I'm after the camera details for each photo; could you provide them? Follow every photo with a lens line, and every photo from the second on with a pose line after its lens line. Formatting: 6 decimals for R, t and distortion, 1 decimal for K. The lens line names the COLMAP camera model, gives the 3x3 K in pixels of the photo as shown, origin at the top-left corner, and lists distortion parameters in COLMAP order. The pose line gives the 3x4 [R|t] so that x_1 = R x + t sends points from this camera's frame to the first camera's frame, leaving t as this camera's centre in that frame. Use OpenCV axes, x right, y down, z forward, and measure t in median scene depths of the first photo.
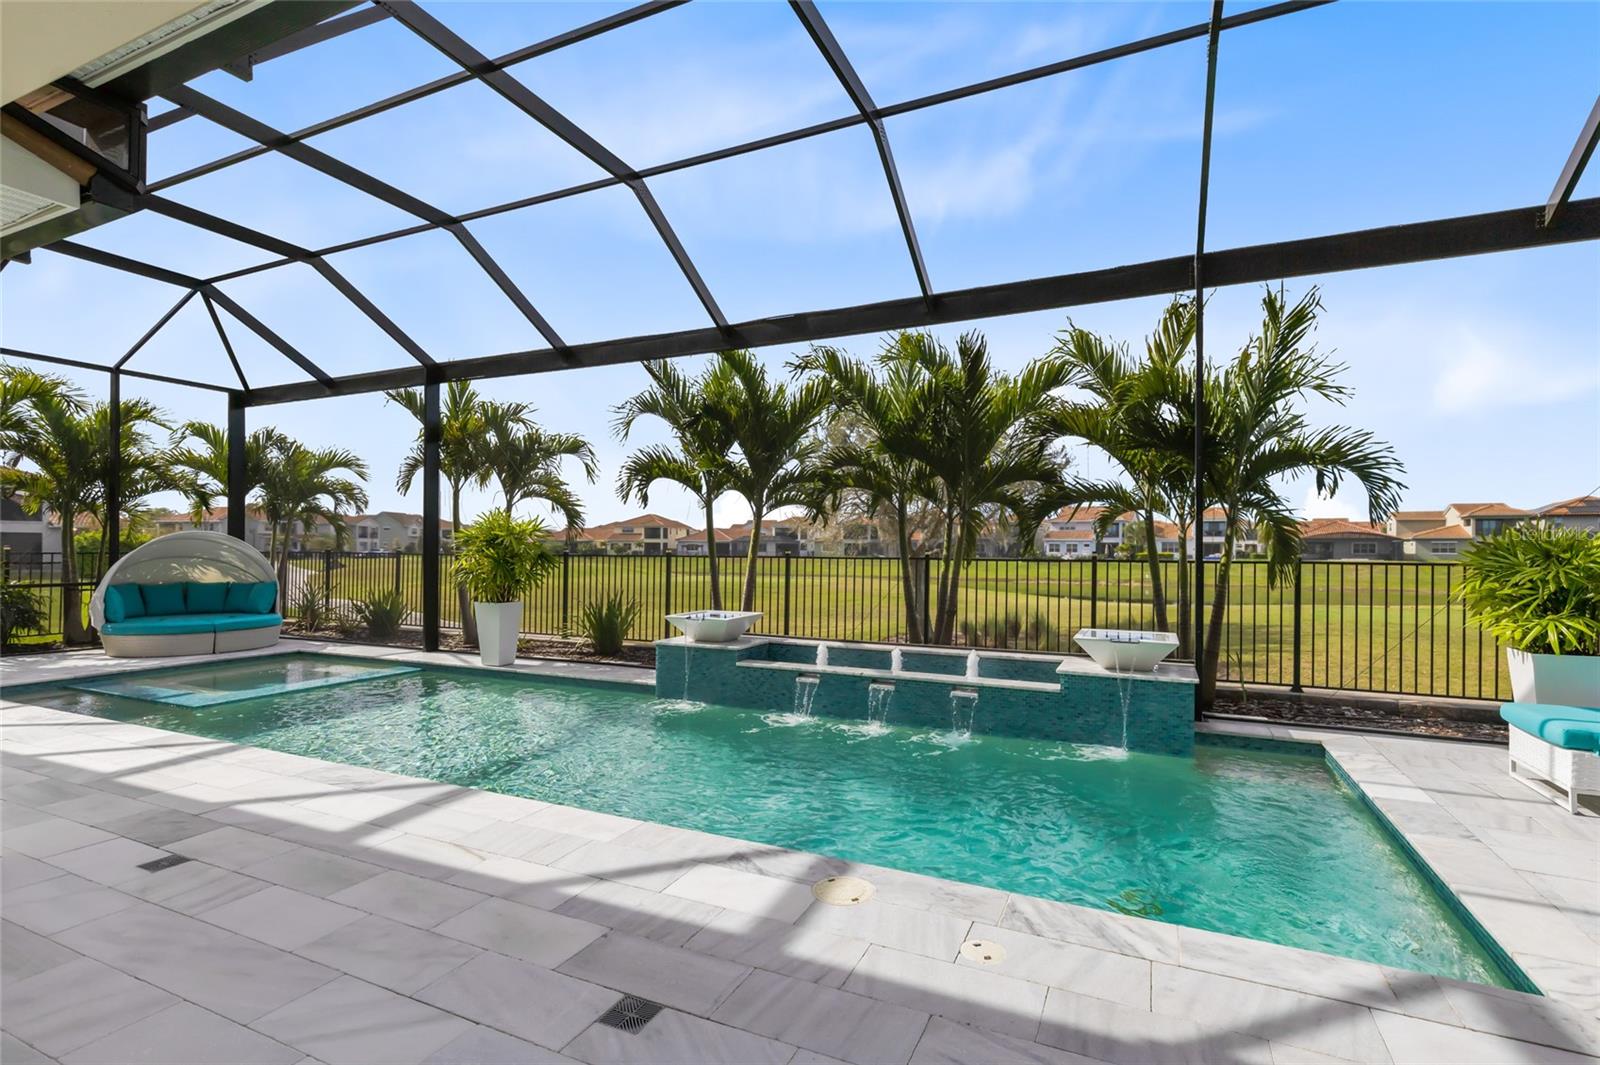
lens RADIAL K [[746.9, 0, 806.4], [0, 746.9, 544.5], [0, 0, 1]] dist [0.005536, -0.000865]
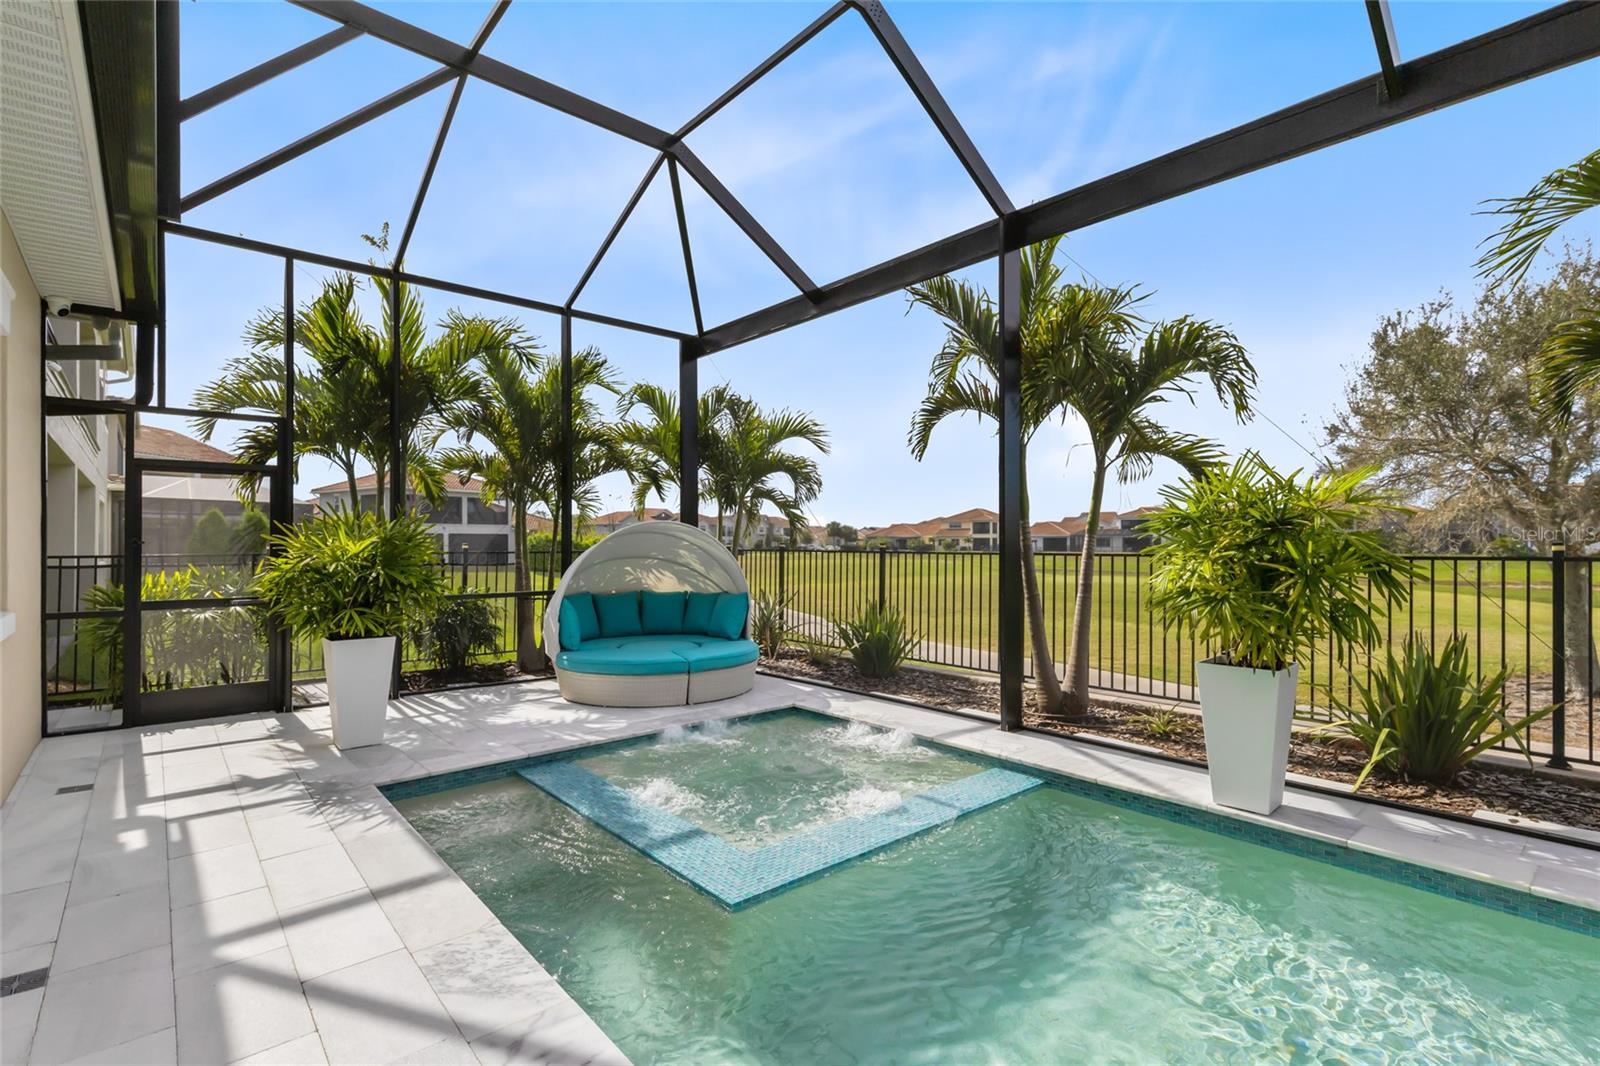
lens RADIAL K [[746.9, 0, 794.0], [0, 746.9, 538.4], [0, 0, 1]] dist [0.005536, -0.000865]
pose [[0.908973, -0.008650, -0.416765, -0.373870], [0.007427, 0.999962, -0.004556, 0.002228], [0.416788, 0.001045, 0.909003, 0.382782]]
